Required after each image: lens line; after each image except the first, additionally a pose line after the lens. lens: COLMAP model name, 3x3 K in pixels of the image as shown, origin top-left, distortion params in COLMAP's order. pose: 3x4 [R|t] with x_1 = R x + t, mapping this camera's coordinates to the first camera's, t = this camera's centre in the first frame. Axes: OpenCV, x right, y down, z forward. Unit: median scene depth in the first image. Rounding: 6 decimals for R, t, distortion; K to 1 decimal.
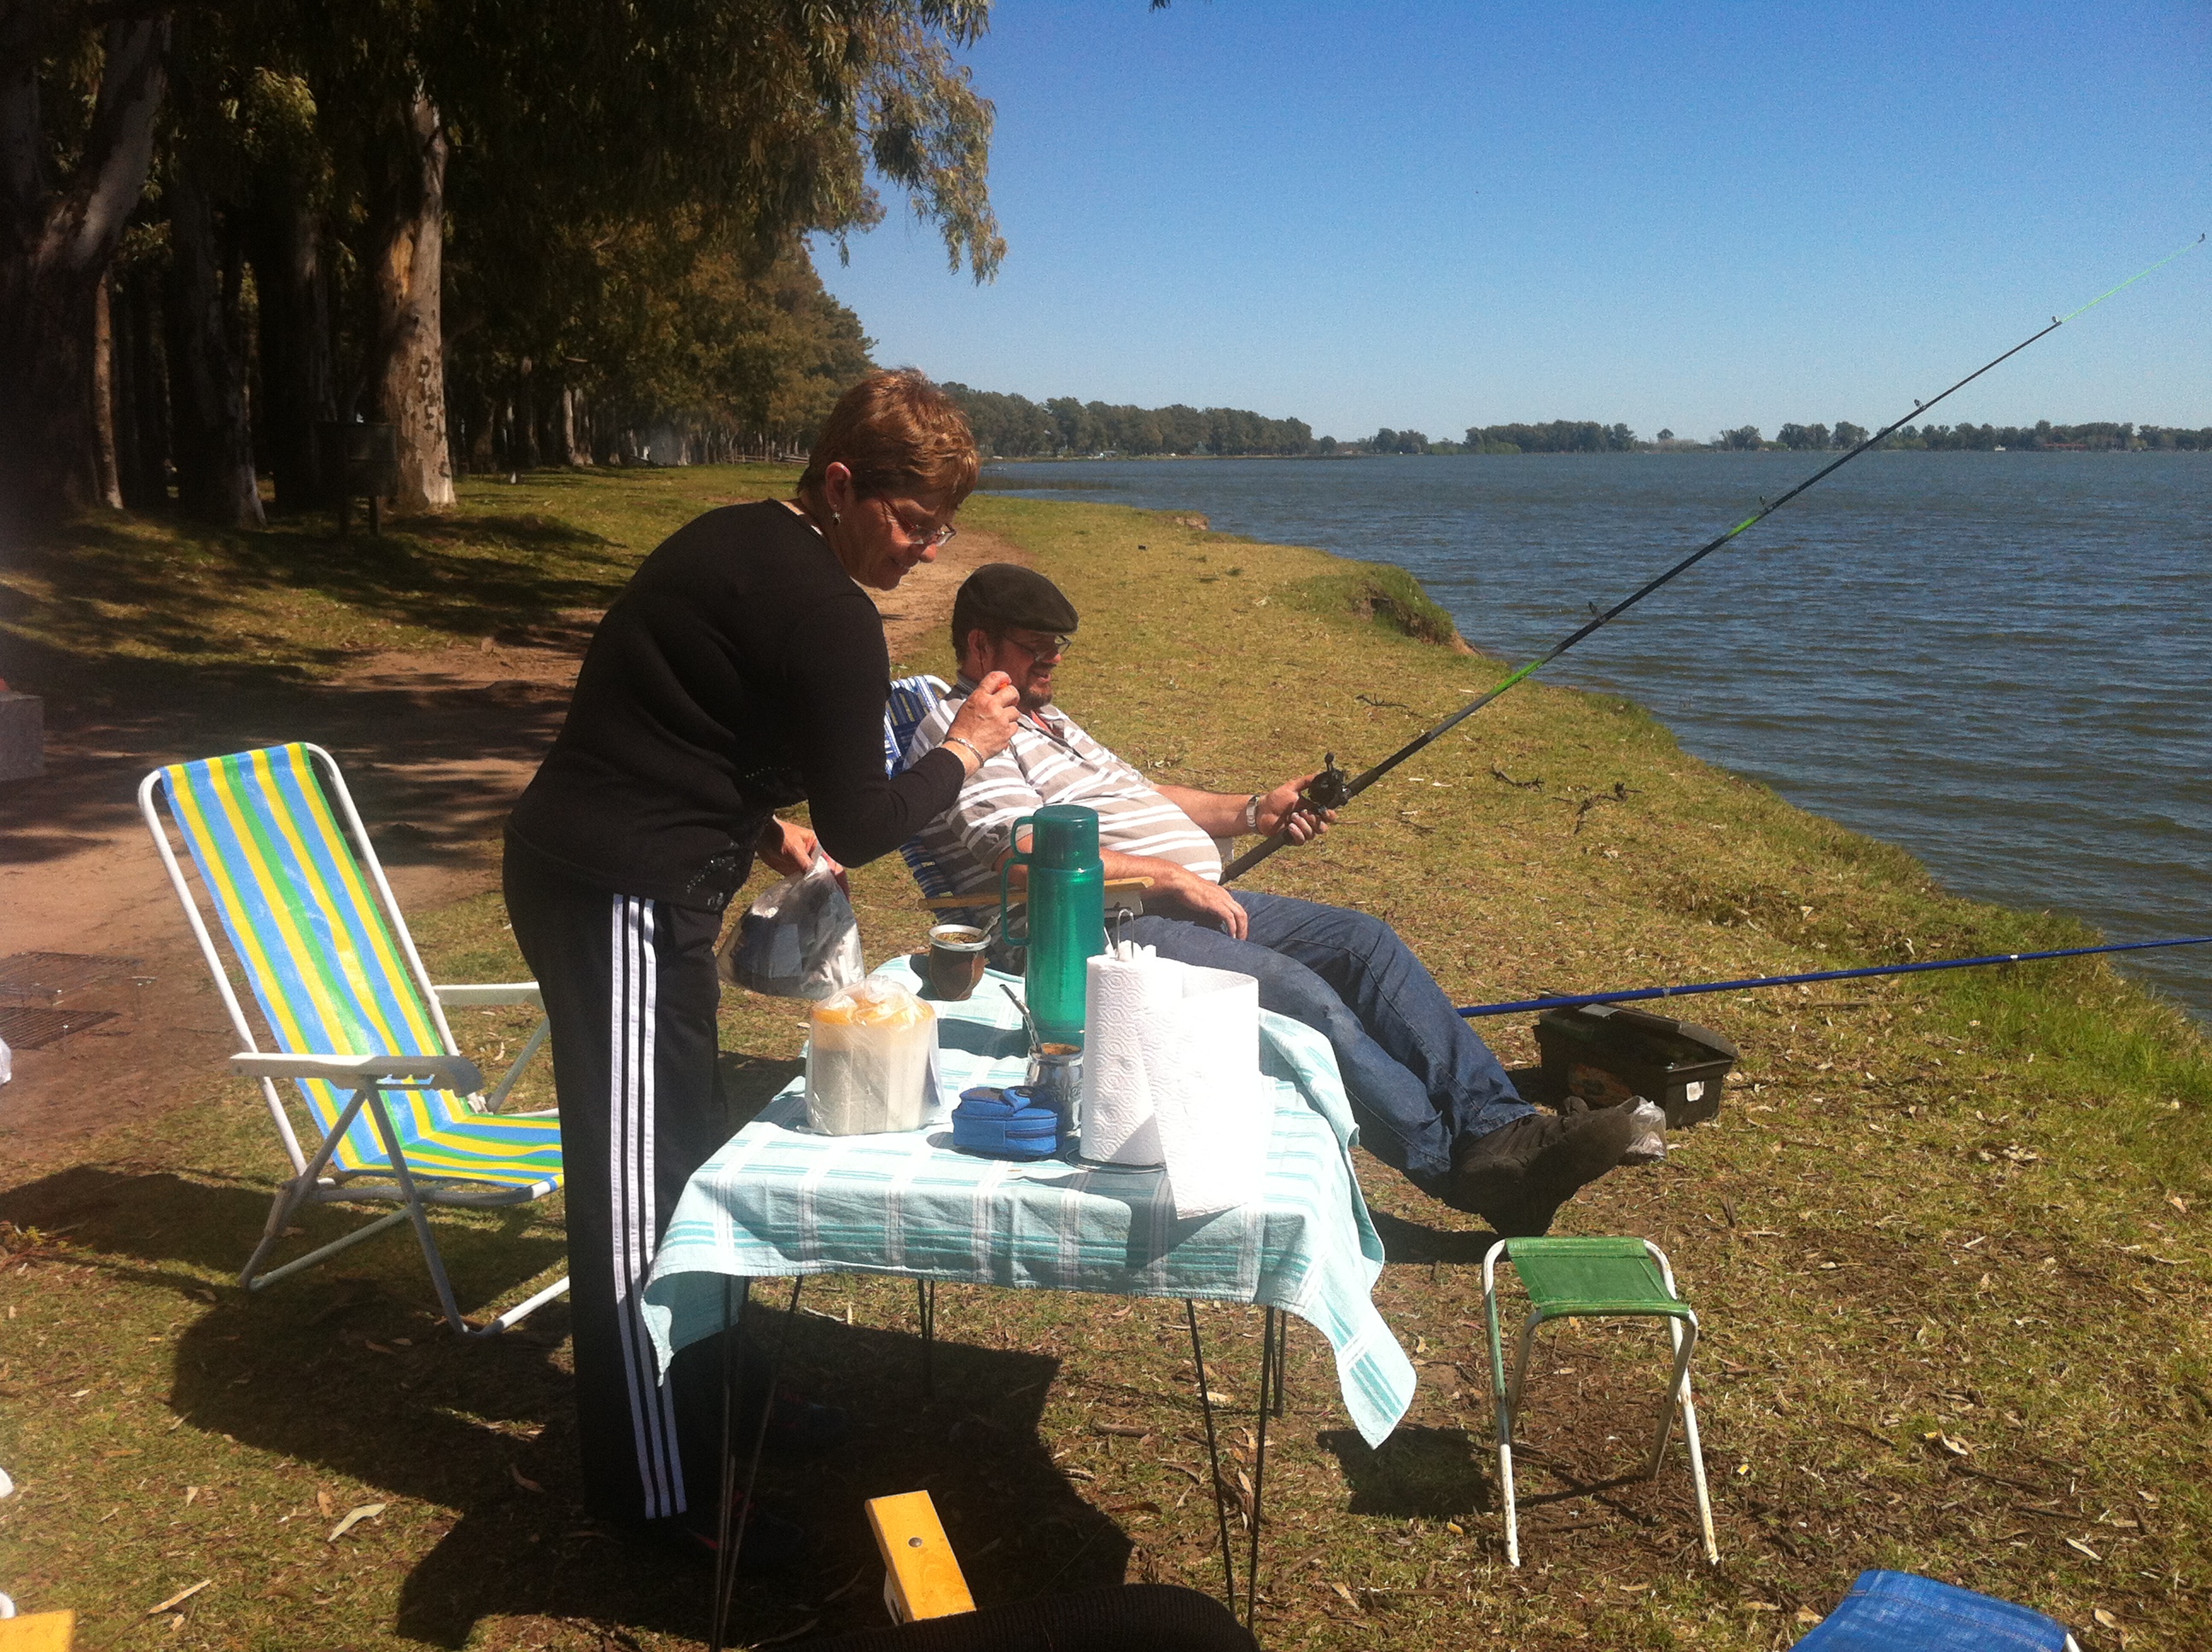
lens RADIAL K [[2107.9, 0, 1106.0], [0, 2107.9, 826.0], [0, 0, 1]] dist [0.136183, -0.454073]
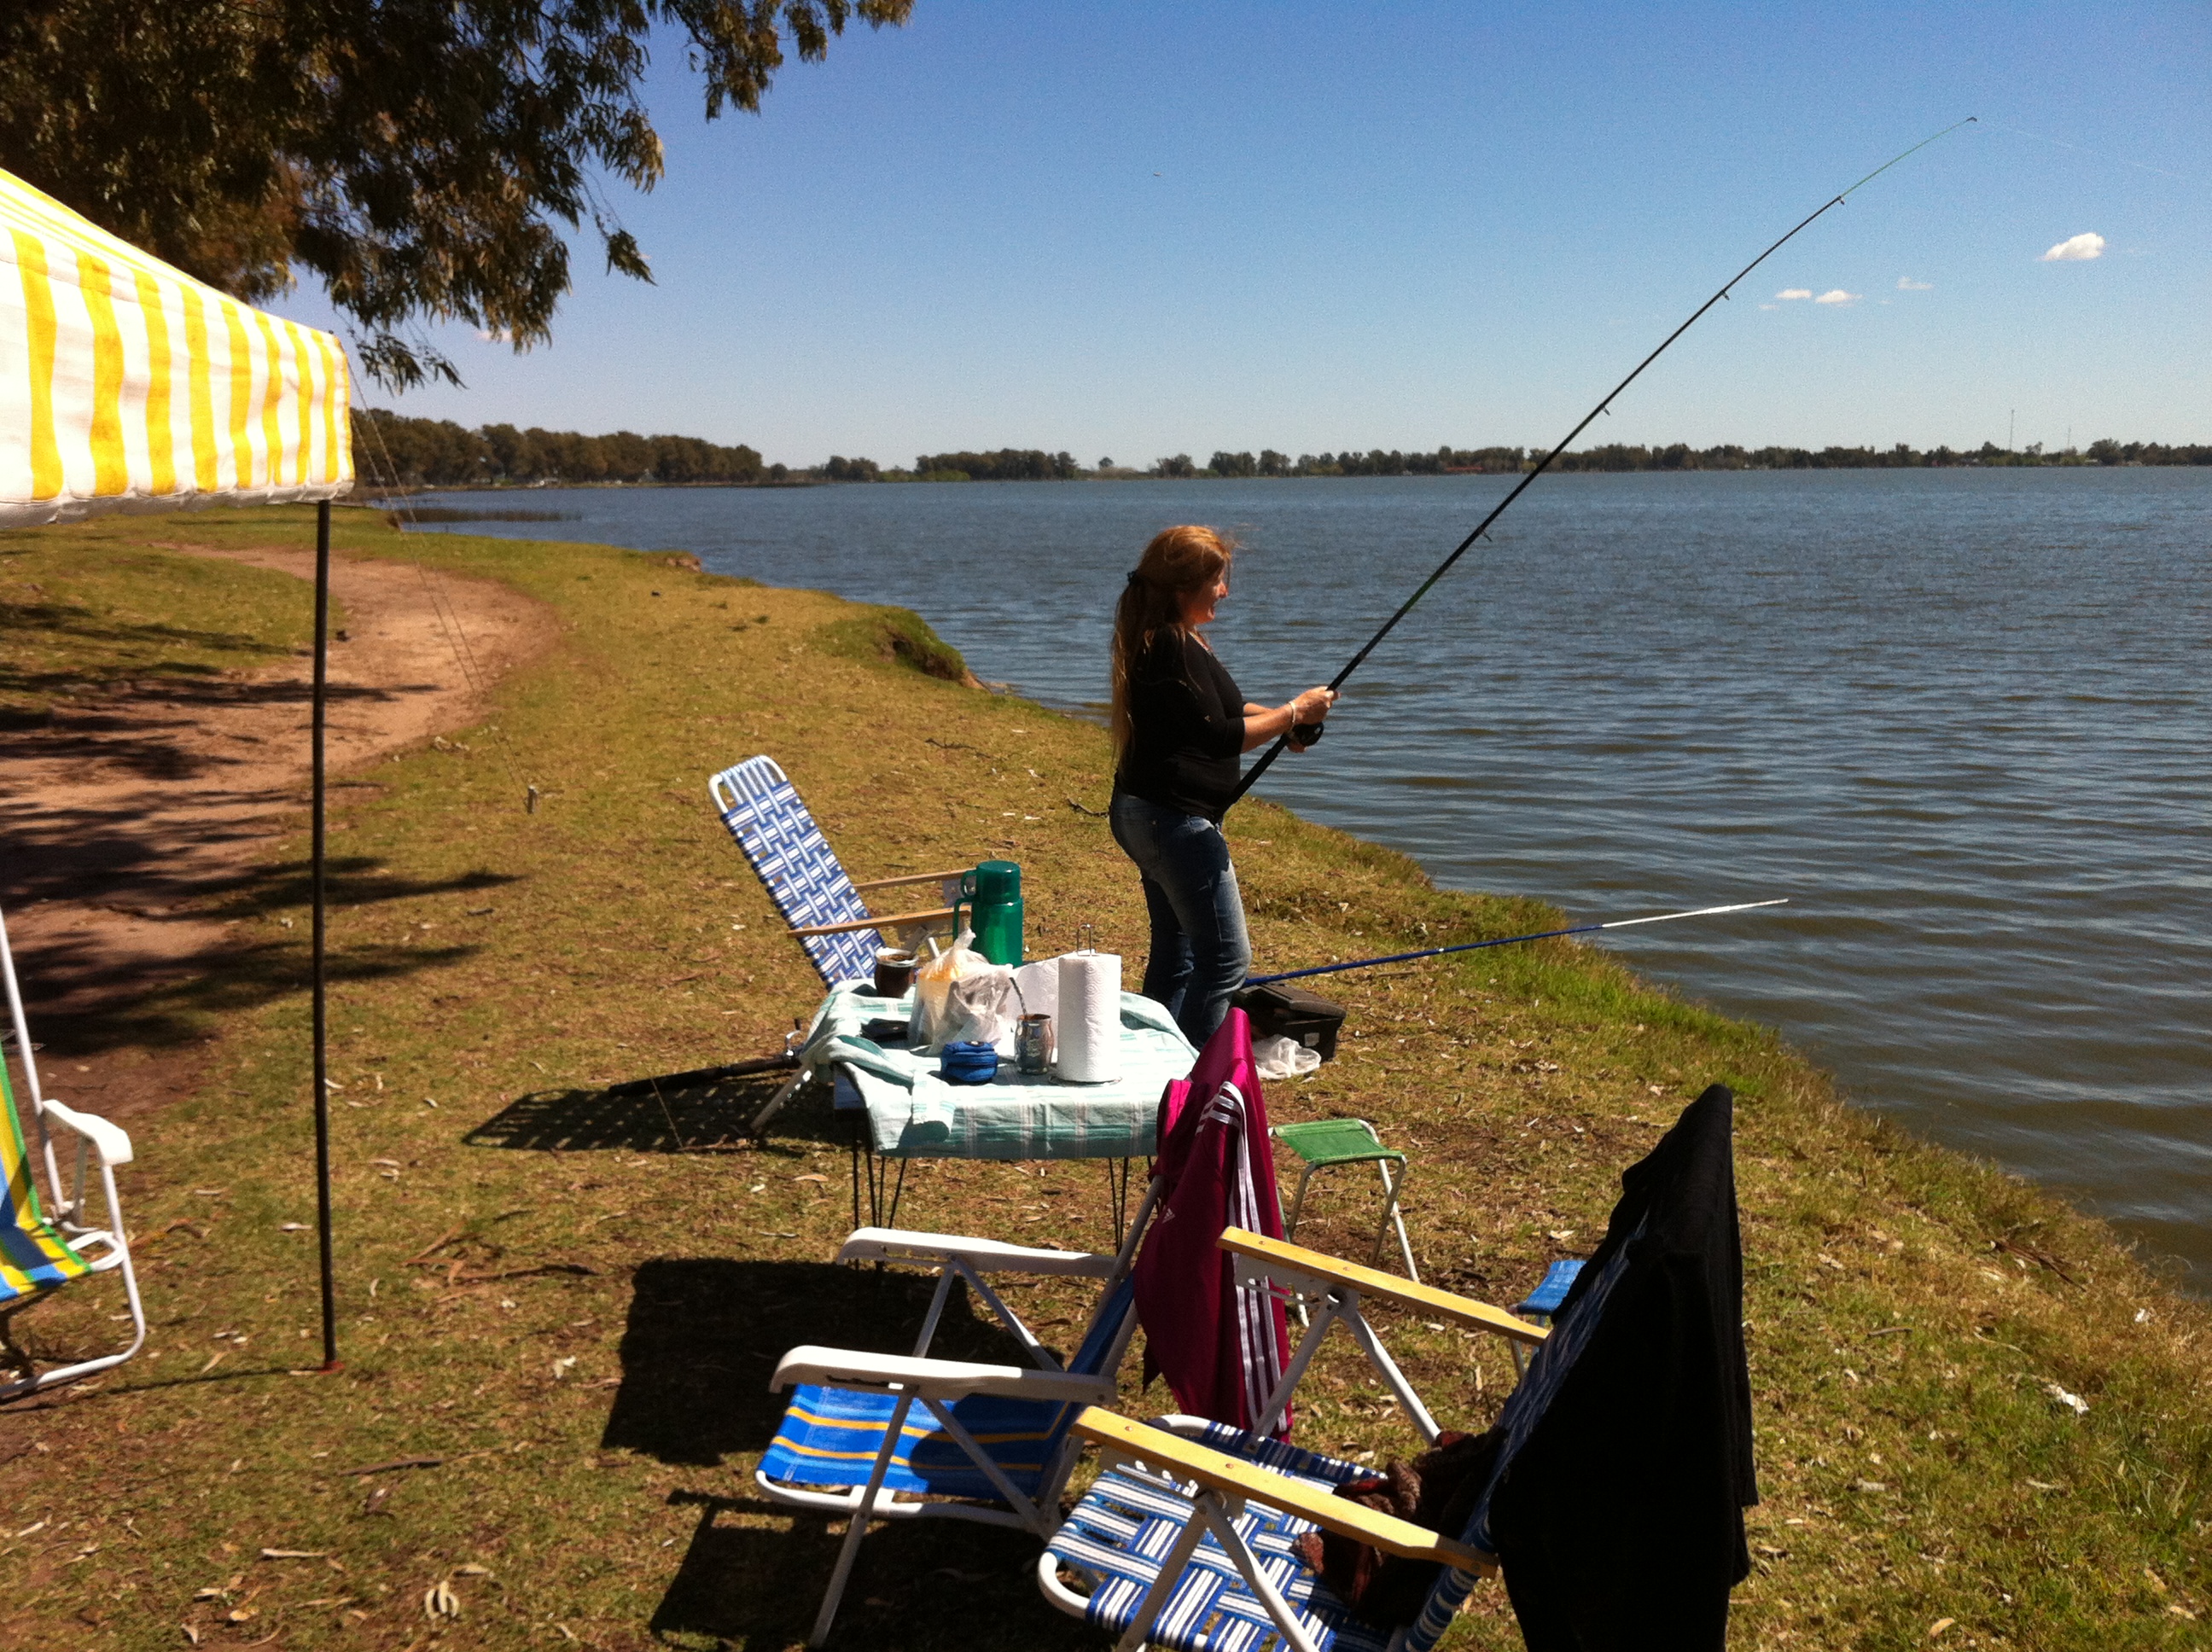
lens RADIAL K [[2107.9, 0, 1106.0], [0, 2107.9, 826.0], [0, 0, 1]] dist [0.136183, -0.454073]
pose [[0.967937, -0.049819, 0.246204, -0.056491], [0.052844, 0.998587, -0.005691, -0.004012], [-0.245573, 0.018519, 0.969201, -0.088489]]
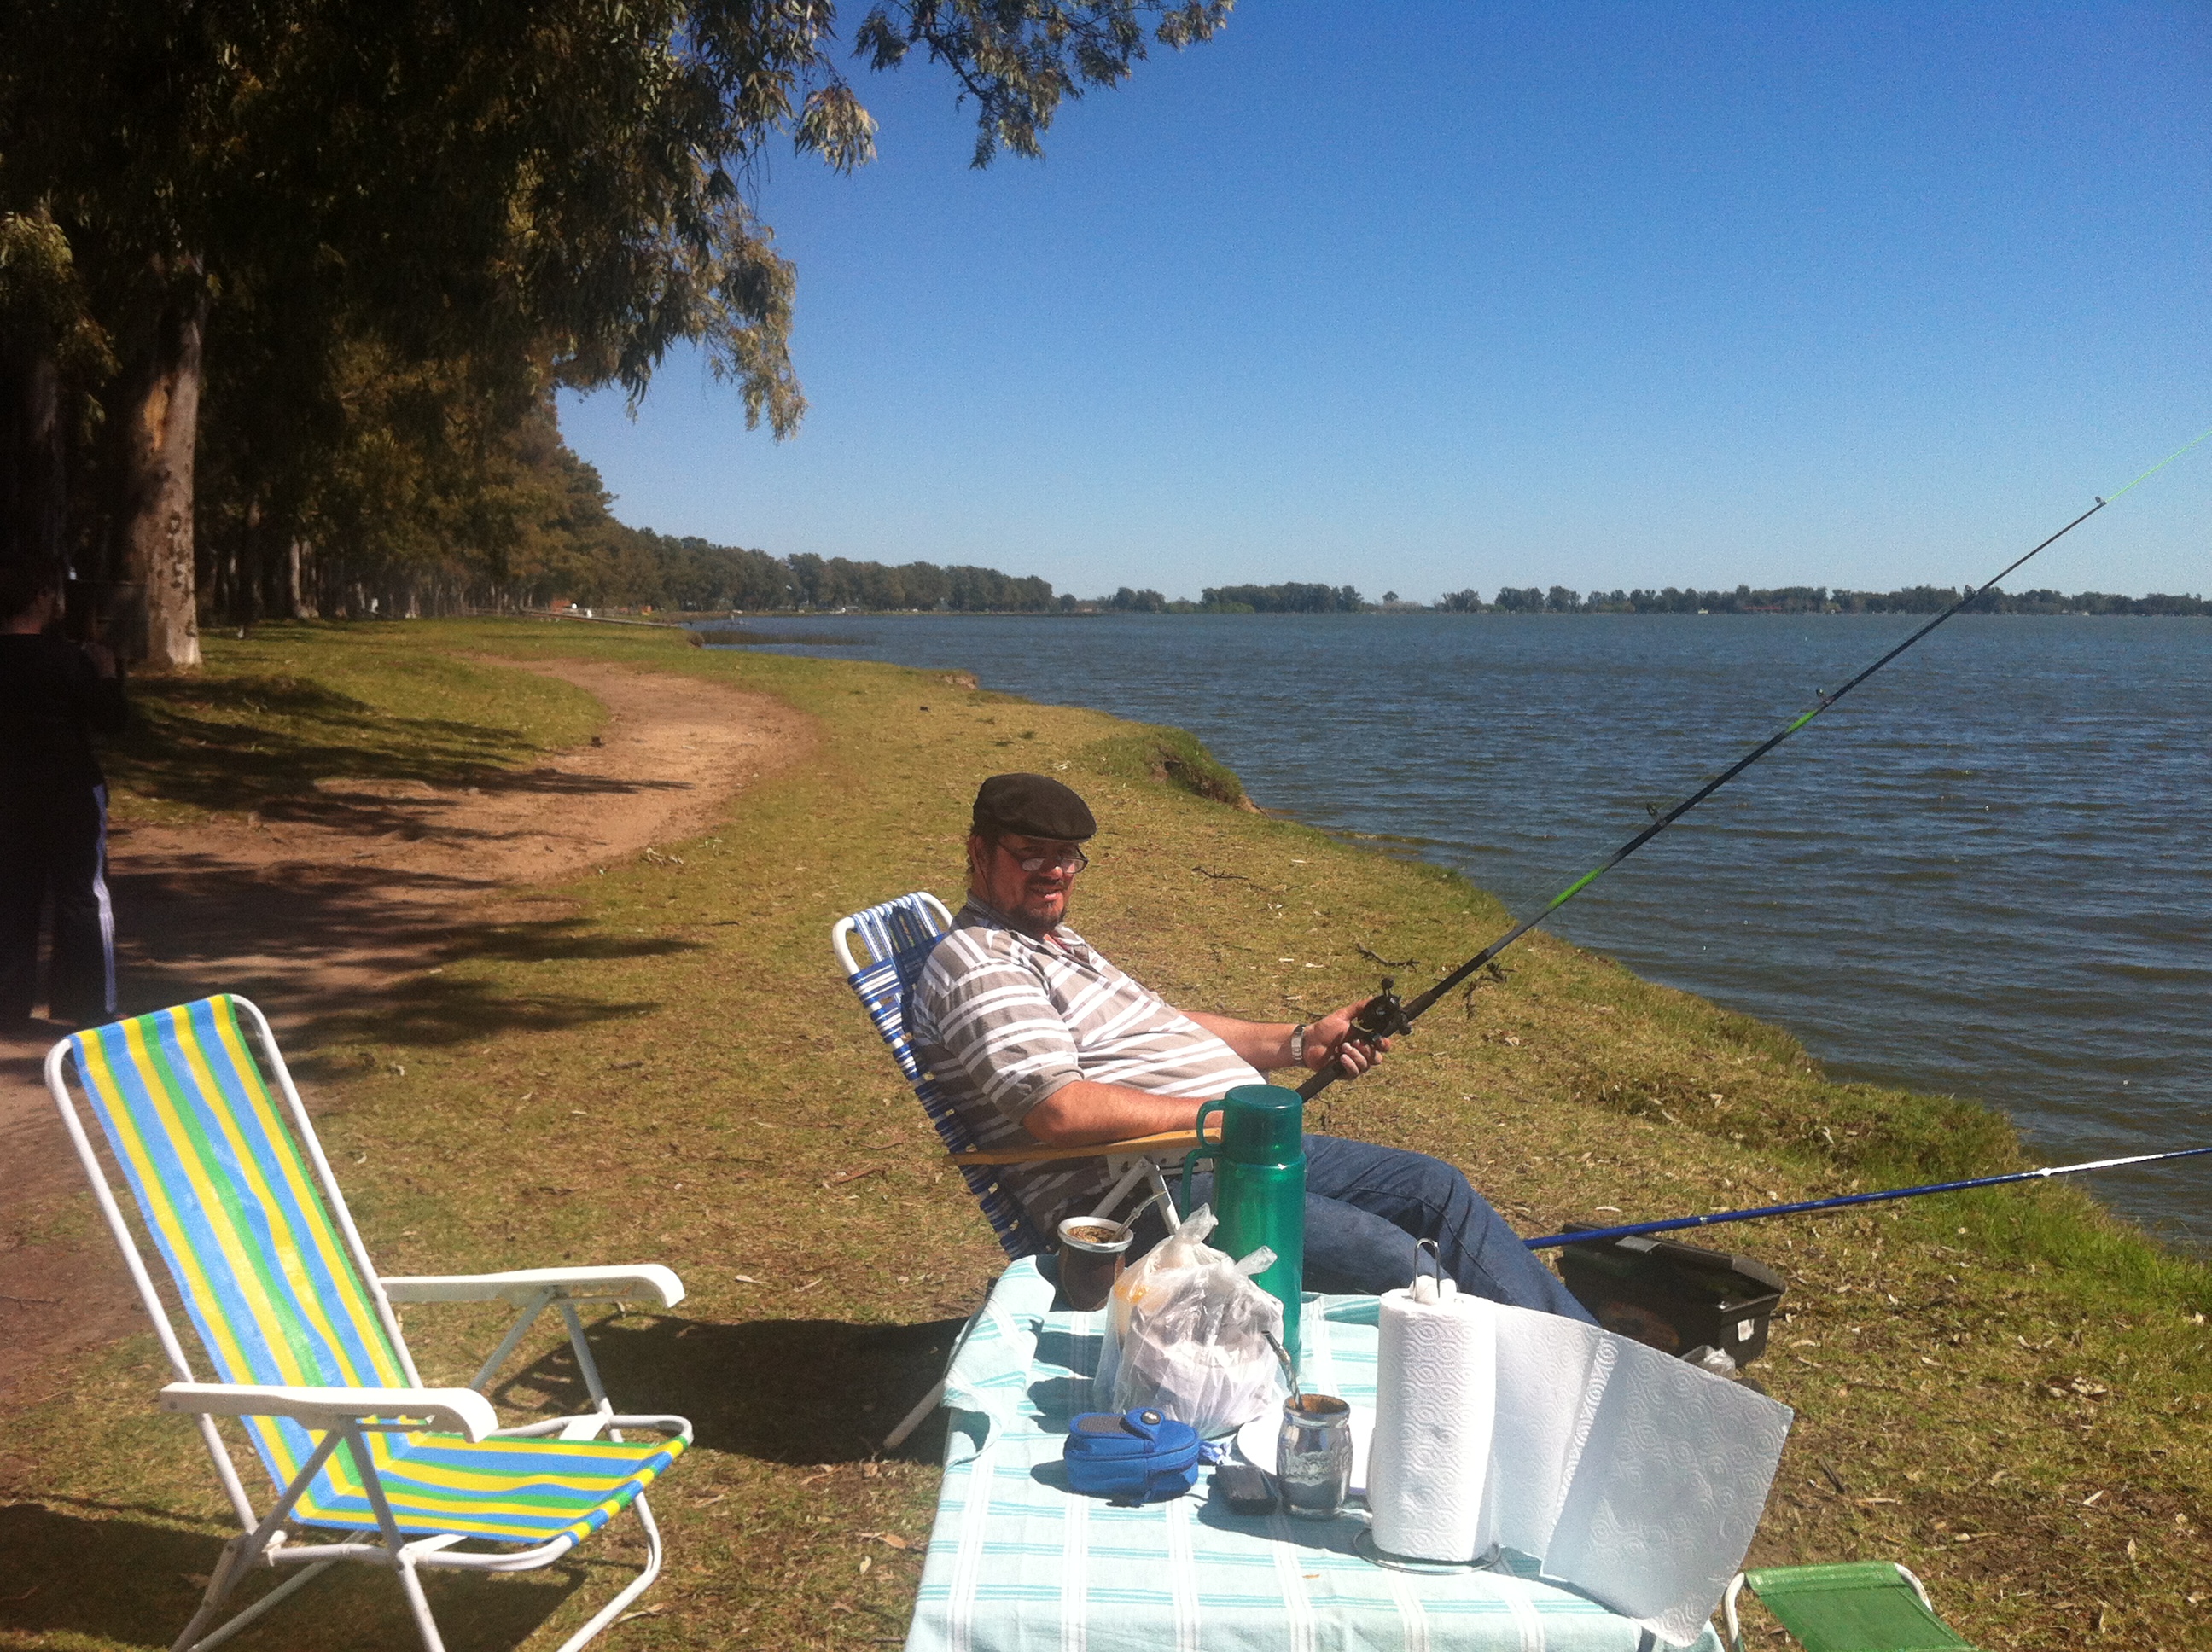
lens RADIAL K [[2109.6, 0, 1124.6], [0, 2109.6, 834.8], [0, 0, 1]] dist [0.077142, -0.233242]
pose [[0.991613, -0.006548, 0.129078, -0.033248], [0.015324, 0.997628, -0.067115, -0.009954], [-0.128333, 0.068531, 0.989361, 0.029921]]
